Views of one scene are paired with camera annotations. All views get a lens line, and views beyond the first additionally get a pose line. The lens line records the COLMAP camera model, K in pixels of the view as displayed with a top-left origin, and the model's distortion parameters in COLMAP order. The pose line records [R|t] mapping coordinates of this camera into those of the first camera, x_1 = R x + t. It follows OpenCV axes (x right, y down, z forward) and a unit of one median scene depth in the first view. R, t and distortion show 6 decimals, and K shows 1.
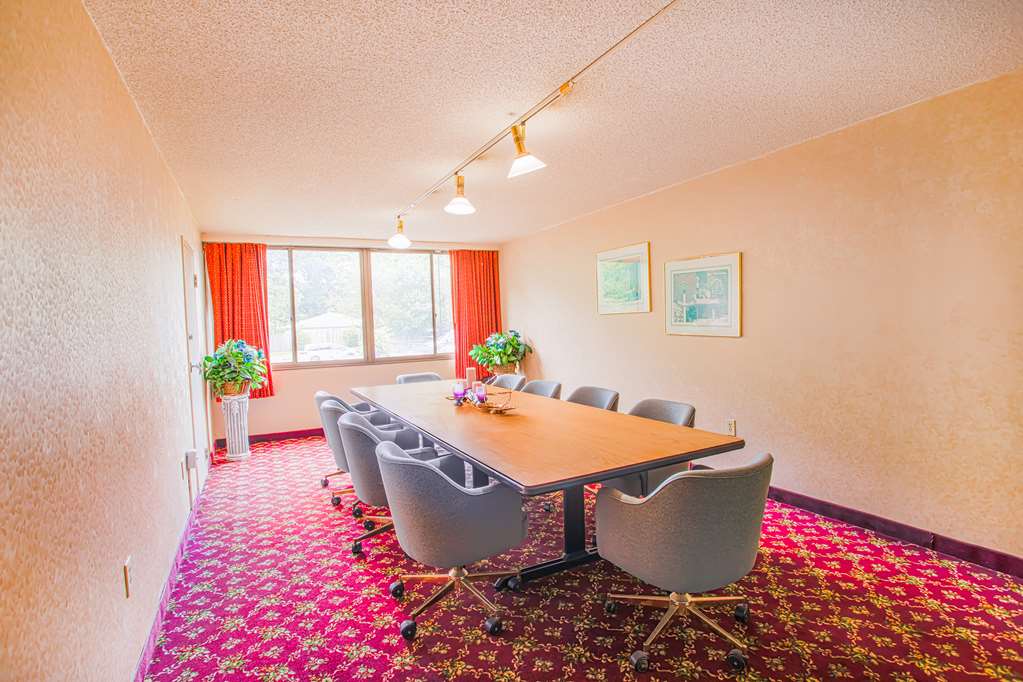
lens RADIAL K [[529.6, 0, 507.1], [0, 529.6, 337.5], [0, 0, 1]] dist [-0.013987, 0.002373]
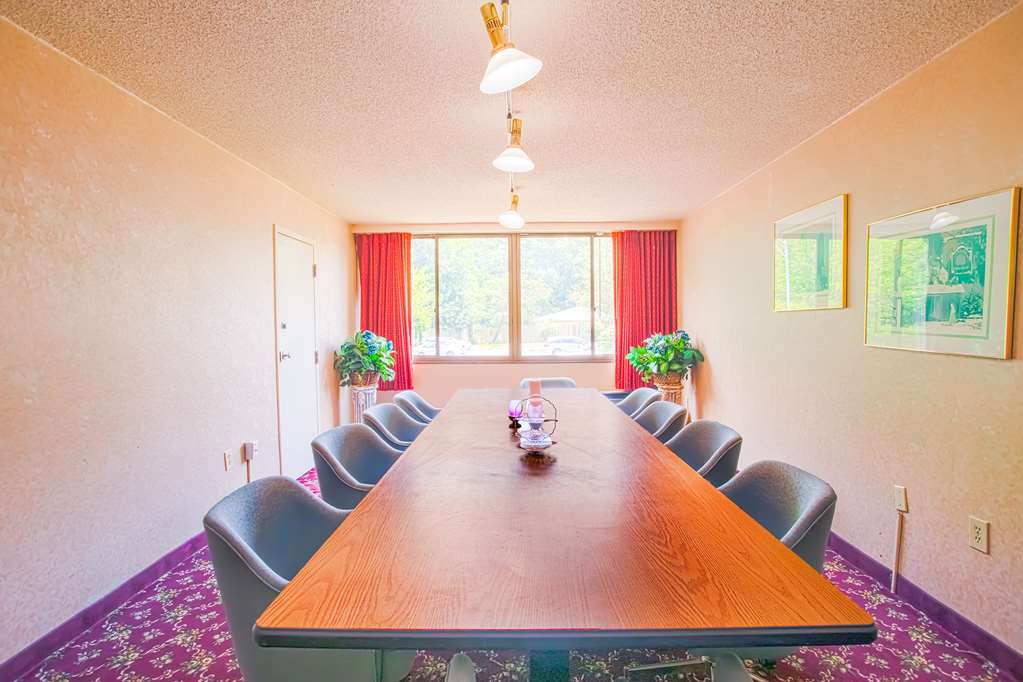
lens RADIAL K [[529.6, 0, 513.4], [0, 529.6, 346.4], [0, 0, 1]] dist [-0.013987, 0.002373]
pose [[0.885759, 0.048479, -0.461606, 0.170165], [-0.037446, 0.998752, 0.033037, -0.007538], [0.462632, -0.011978, 0.886470, 0.220183]]
